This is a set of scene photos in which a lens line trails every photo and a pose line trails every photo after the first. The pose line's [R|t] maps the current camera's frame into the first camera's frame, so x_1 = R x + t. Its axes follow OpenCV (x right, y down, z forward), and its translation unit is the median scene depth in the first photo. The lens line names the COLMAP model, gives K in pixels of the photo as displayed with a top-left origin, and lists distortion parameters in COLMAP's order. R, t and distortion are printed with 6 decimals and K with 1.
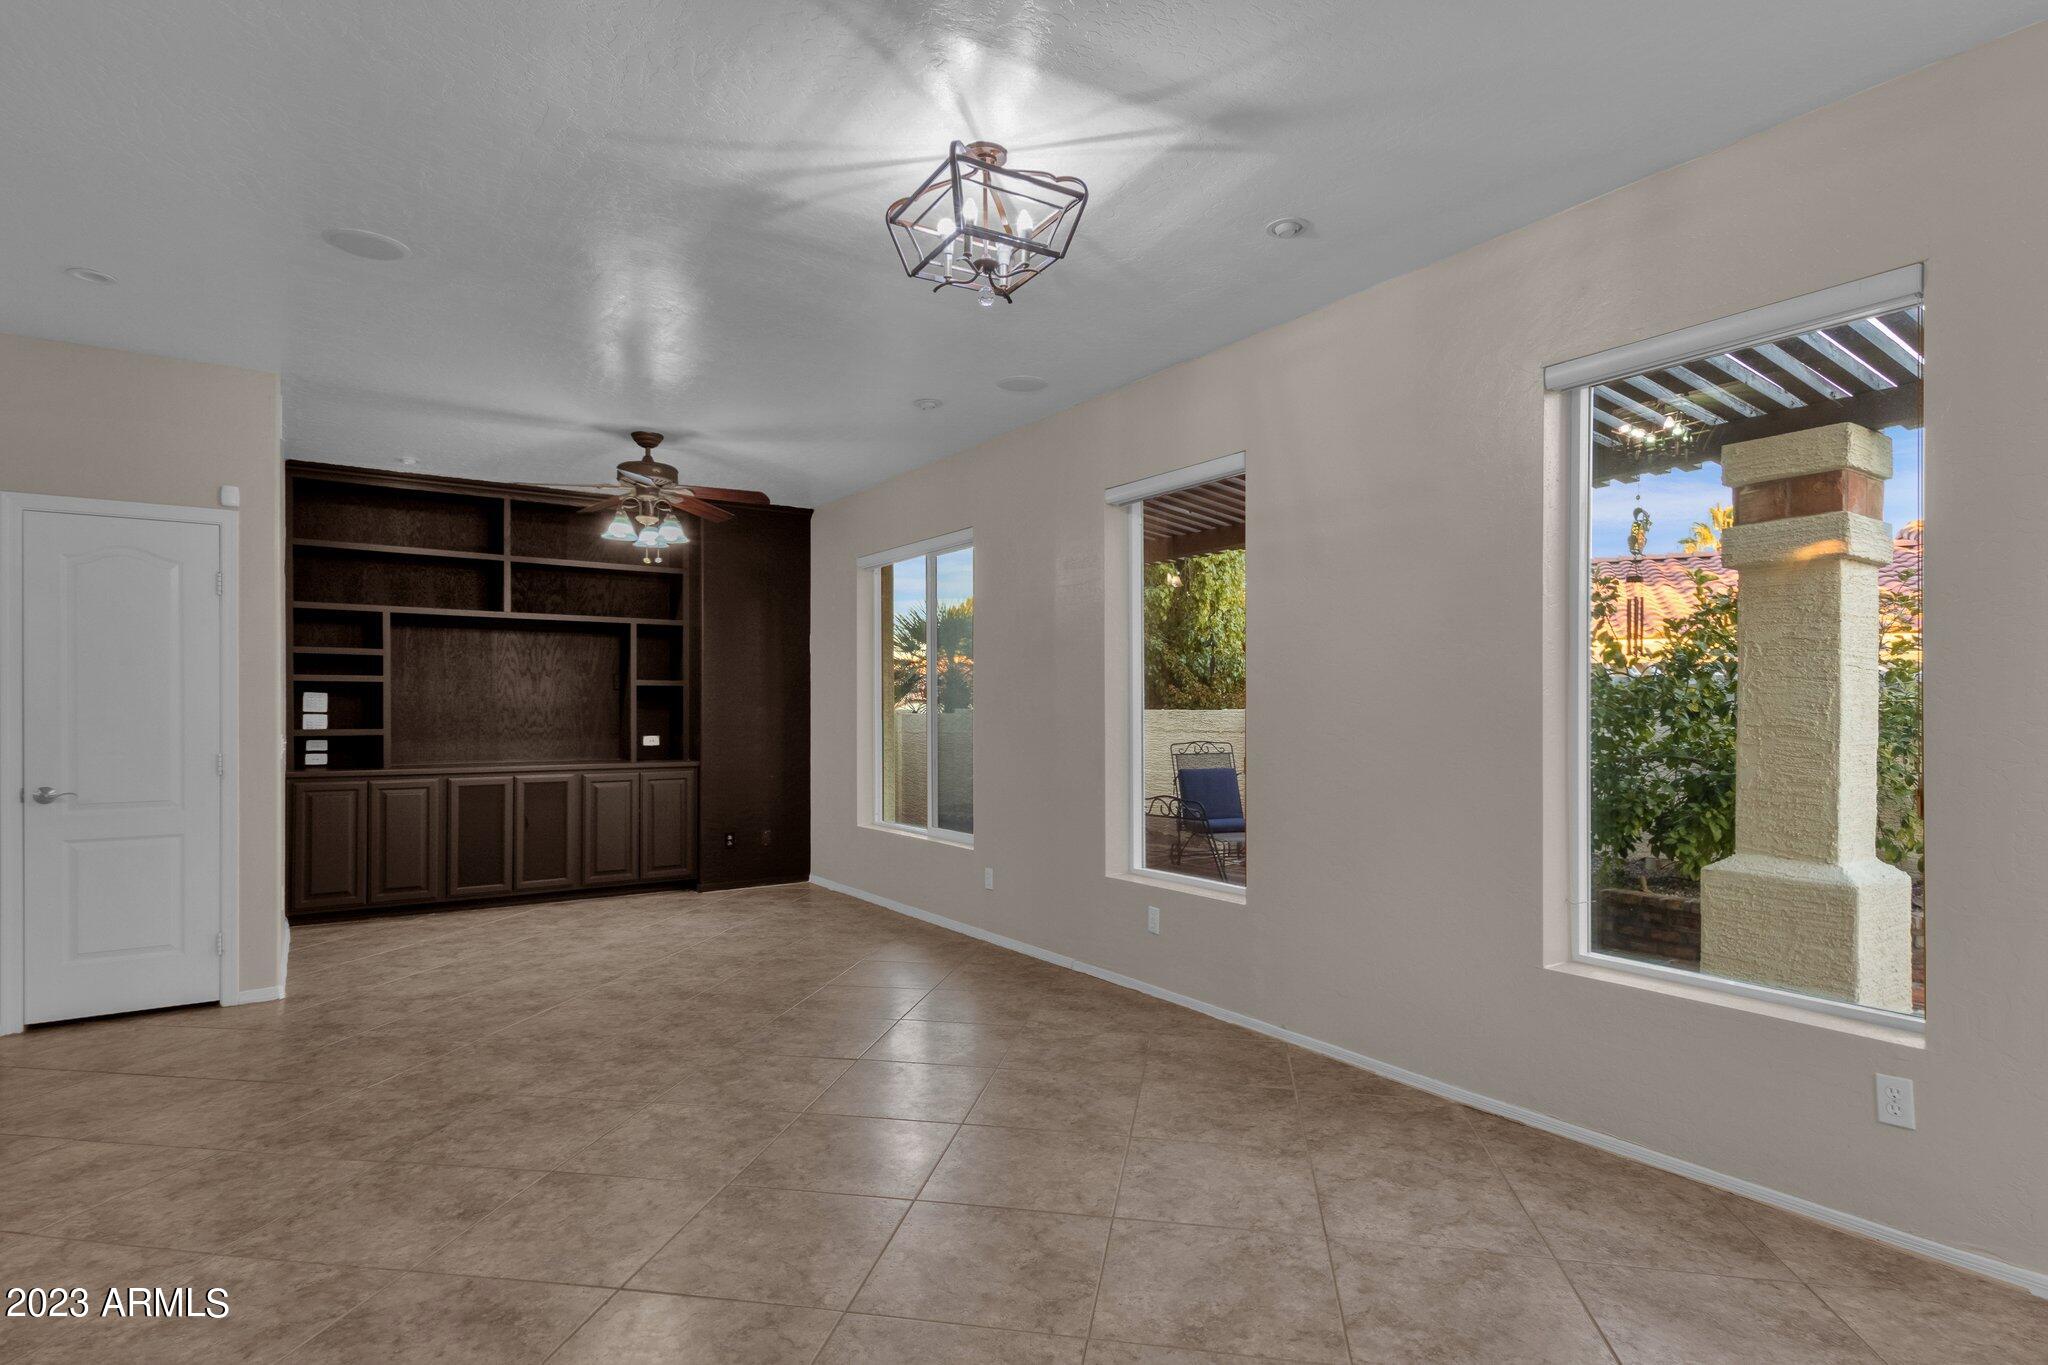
lens RADIAL K [[1065.9, 0, 1043.9], [0, 1065.9, 709.8], [0, 0, 1]] dist [0.019635, -0.000054]
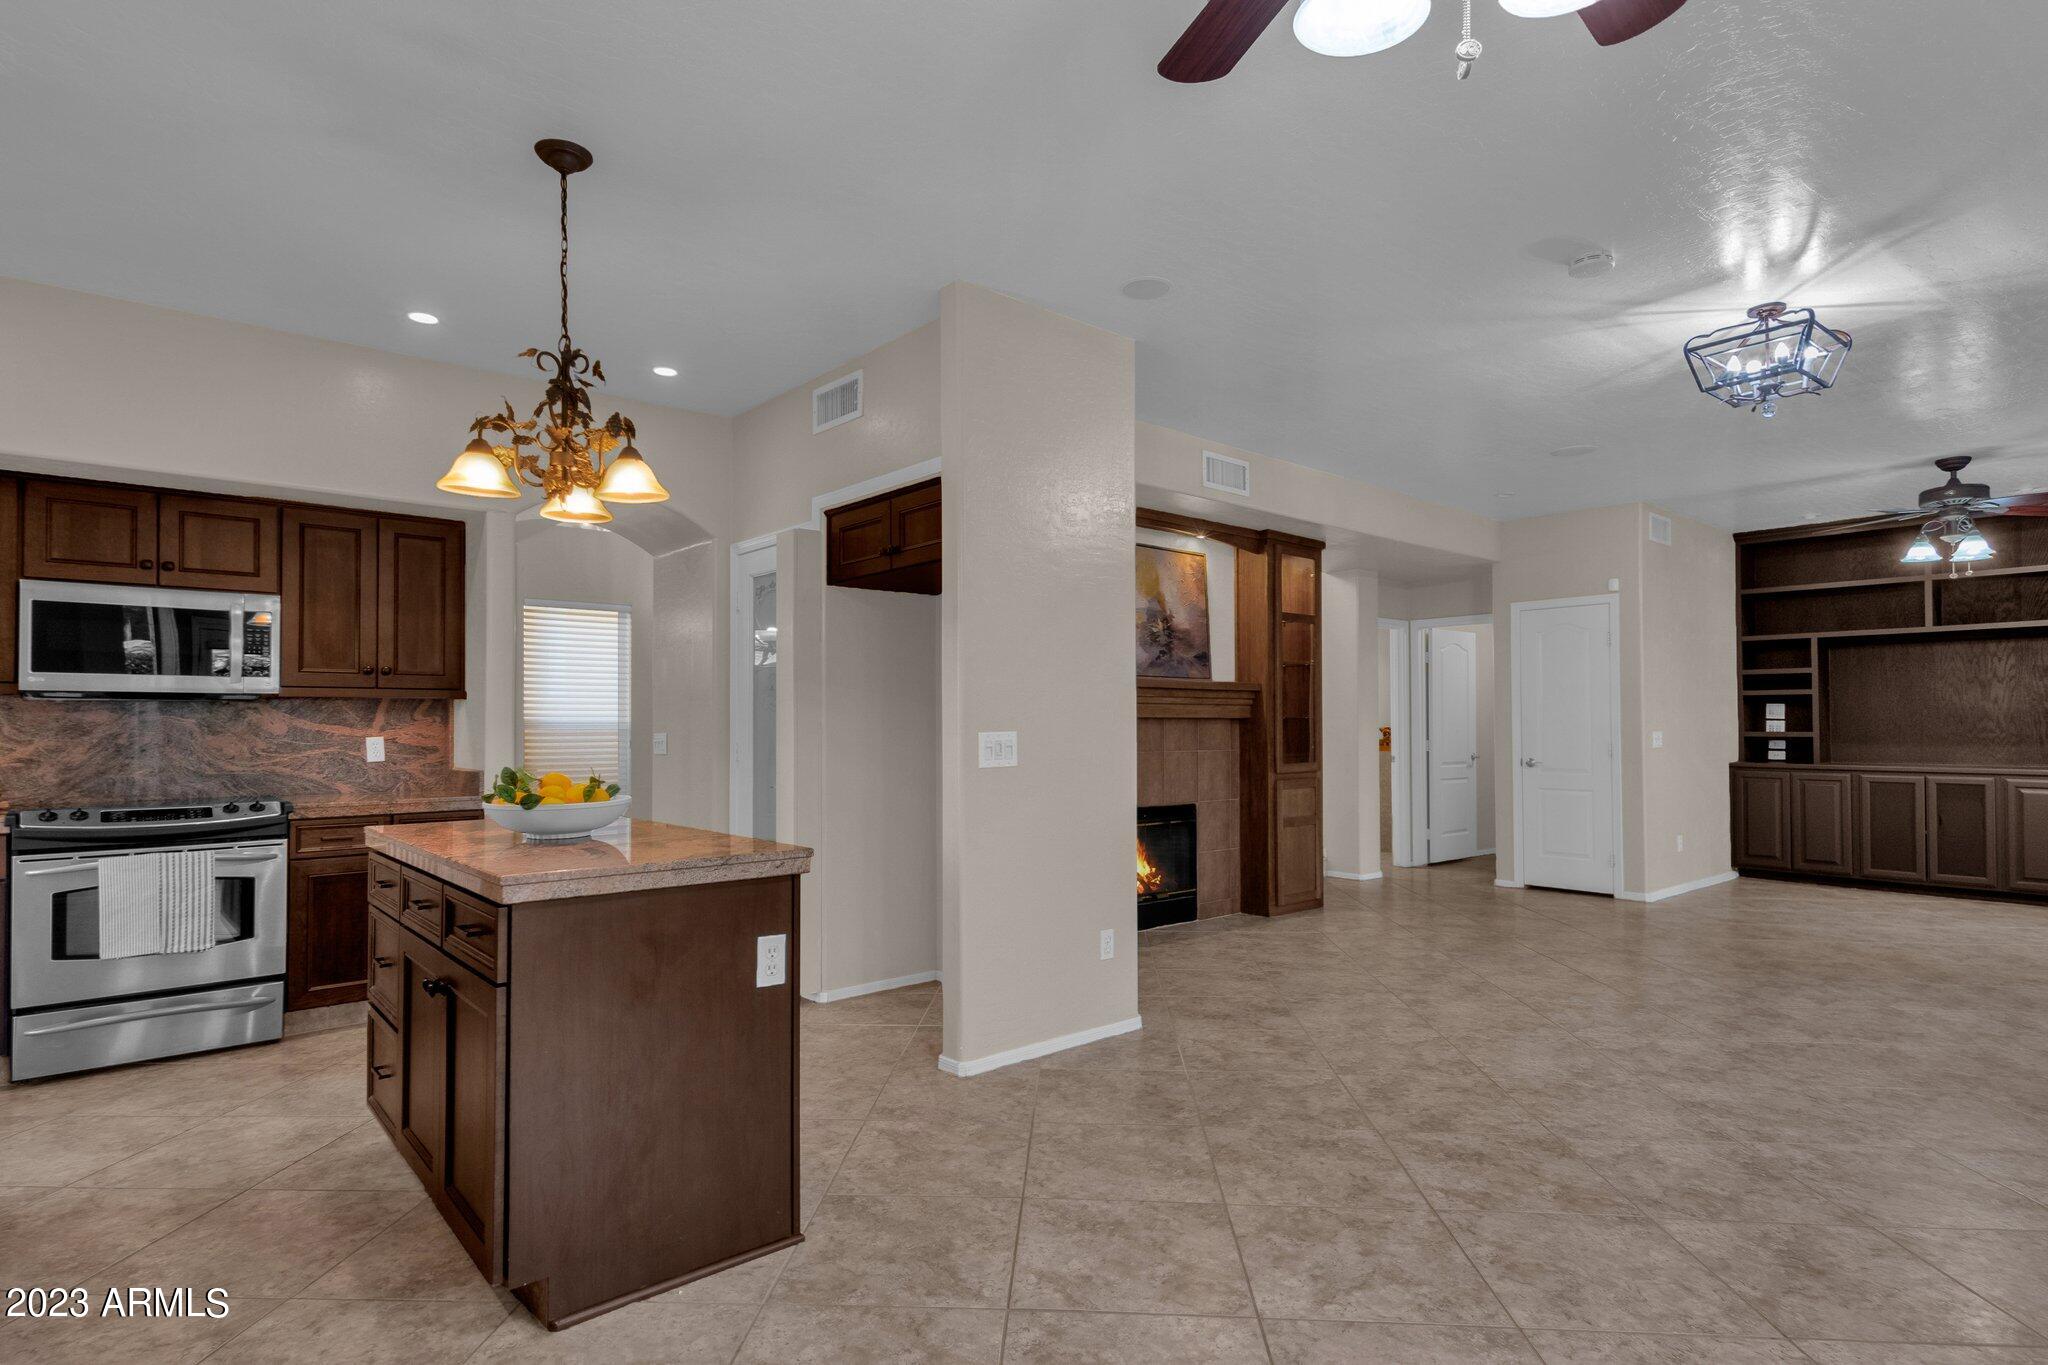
lens RADIAL K [[1067.8, 0, 1019.2], [0, 1067.8, 705.9], [0, 0, 1]] dist [0.023945, -0.000813]
pose [[0.109688, -0.018855, -0.993787, 0.657921], [0.002499, 0.999822, -0.018694, 0.010875], [0.993963, -0.000433, 0.109715, -0.062136]]
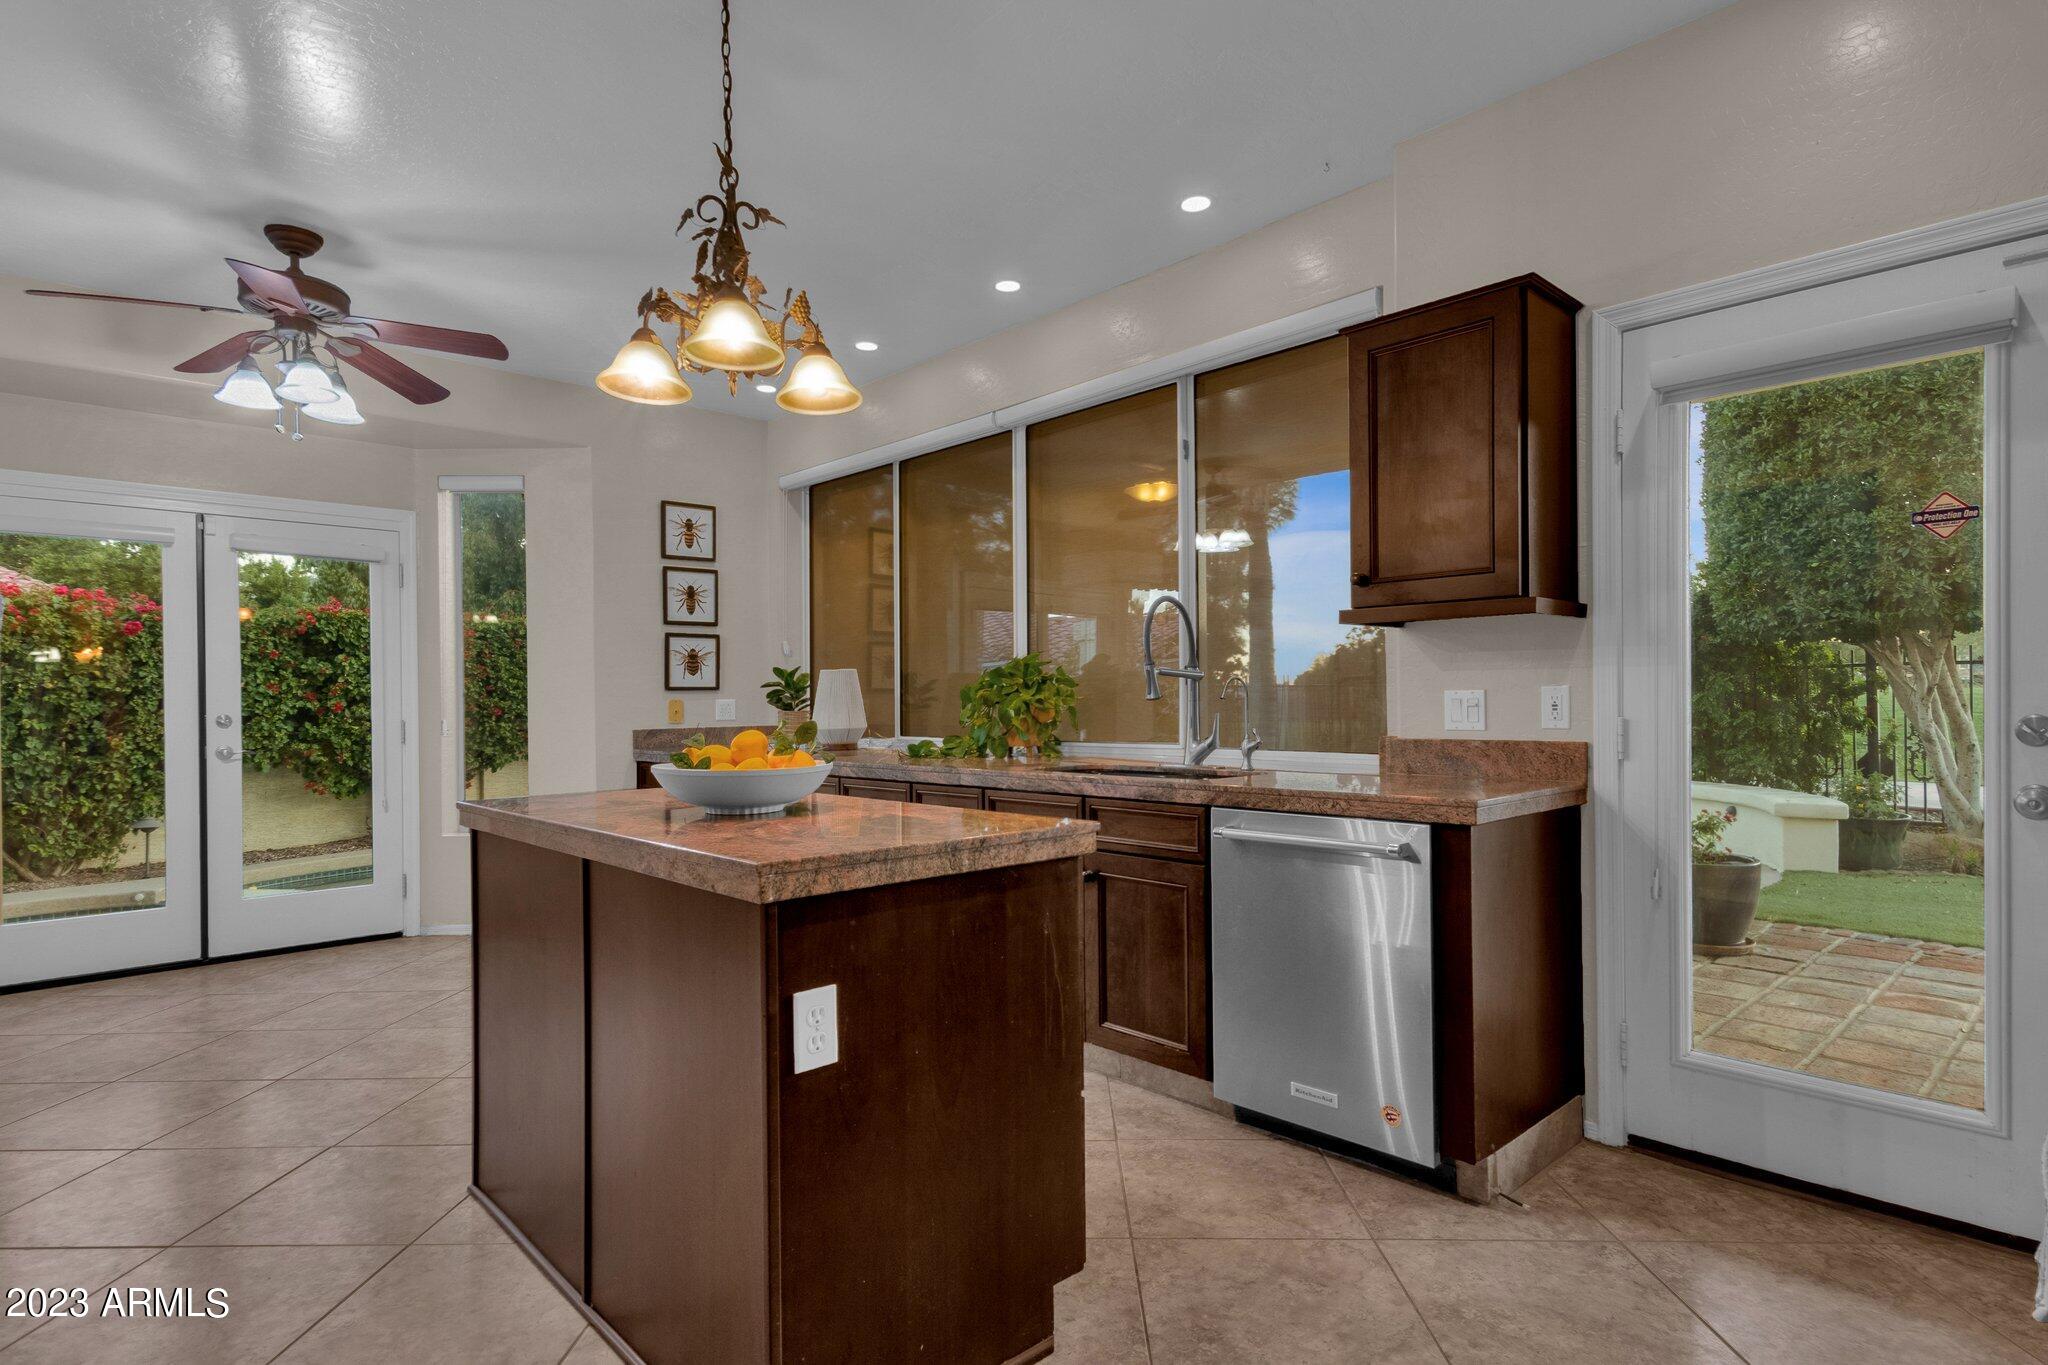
lens RADIAL K [[1070.8, 0, 1019.6], [0, 1070.8, 687.8], [0, 0, 1]] dist [0.019689, -0.001840]
pose [[-0.146197, 0.014680, 0.989147, -0.344043], [0.013582, 0.999825, -0.012831, 0.024412], [-0.989162, 0.011559, -0.146371, -0.276881]]
